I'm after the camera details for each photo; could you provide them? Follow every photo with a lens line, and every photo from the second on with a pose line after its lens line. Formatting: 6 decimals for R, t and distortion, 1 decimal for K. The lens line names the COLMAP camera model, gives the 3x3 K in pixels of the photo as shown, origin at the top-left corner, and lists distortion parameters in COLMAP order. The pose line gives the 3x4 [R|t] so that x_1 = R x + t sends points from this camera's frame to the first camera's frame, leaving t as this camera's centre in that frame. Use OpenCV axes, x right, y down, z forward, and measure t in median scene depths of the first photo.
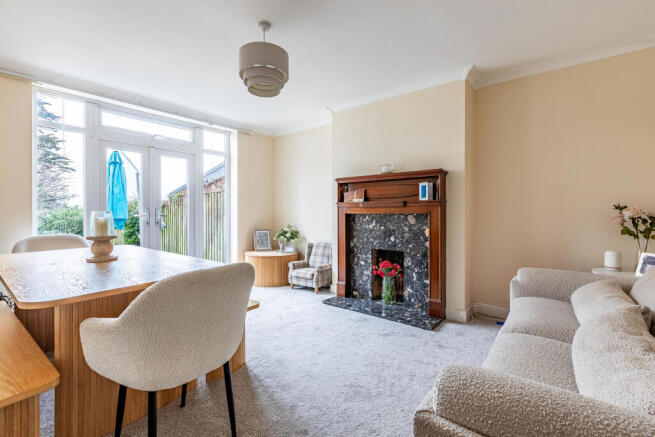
lens RADIAL K [[287.4, 0, 329.3], [0, 287.4, 209.8], [0, 0, 1]] dist [-0.001293, -0.000084]
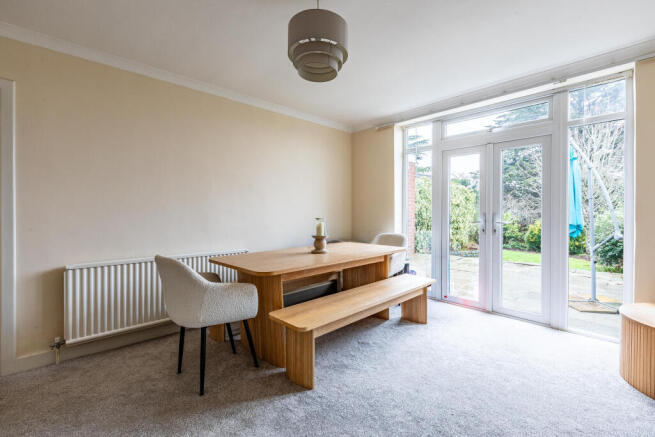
lens RADIAL K [[287.4, 0, 329.3], [0, 287.4, 209.8], [0, 0, 1]] dist [-0.001293, -0.000084]
pose [[-0.149955, 0.003905, -0.988685, 0.359935], [0.005022, 0.999982, 0.003188, -0.026411], [0.988680, -0.004487, -0.149972, 0.744471]]
